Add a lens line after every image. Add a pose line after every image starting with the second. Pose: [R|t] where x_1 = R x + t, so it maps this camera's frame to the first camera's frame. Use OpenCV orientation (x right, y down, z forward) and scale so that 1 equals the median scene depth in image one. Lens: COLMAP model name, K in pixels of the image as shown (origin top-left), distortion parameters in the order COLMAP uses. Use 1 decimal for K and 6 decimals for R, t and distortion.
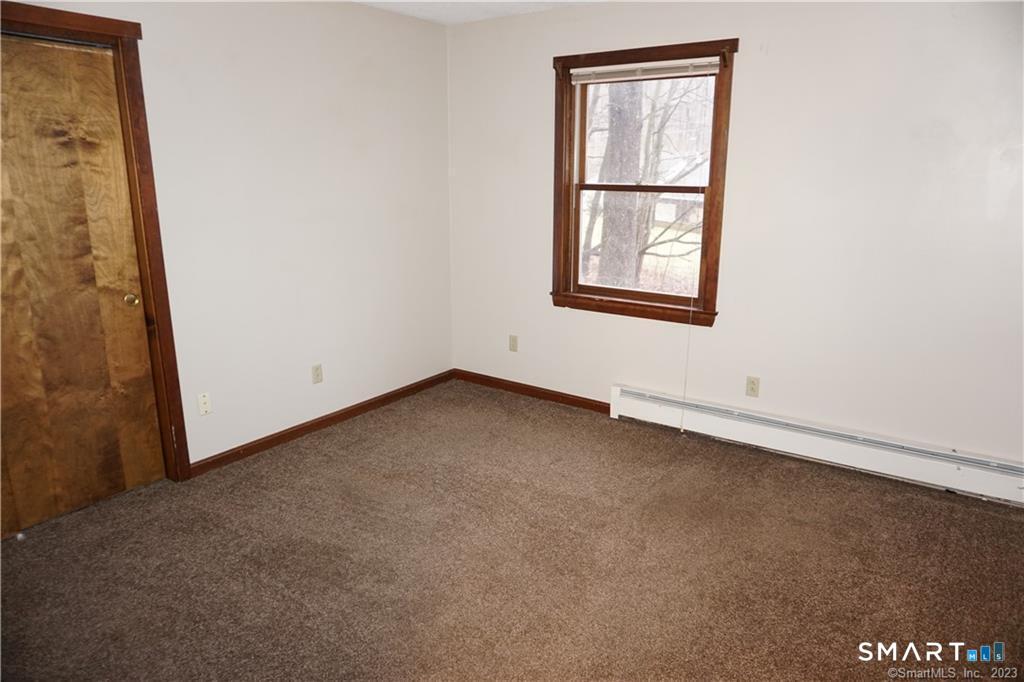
lens RADIAL K [[701.6, 0, 516.0], [0, 701.6, 338.5], [0, 0, 1]] dist [-0.005292, 0.015331]
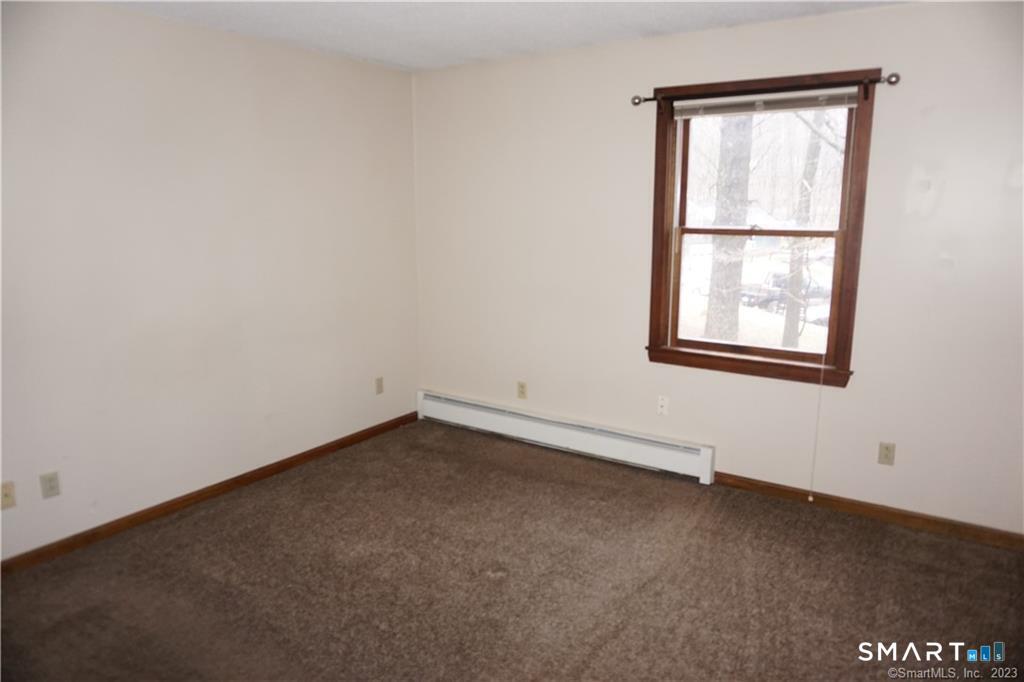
lens RADIAL K [[701.6, 0, 505.5], [0, 701.6, 347.3], [0, 0, 1]] dist [-0.005292, 0.015331]
pose [[0.999968, -0.002387, 0.007640, -0.148922], [0.002731, 0.998969, -0.045305, -0.026475], [-0.007524, 0.045324, 0.998944, 0.107779]]
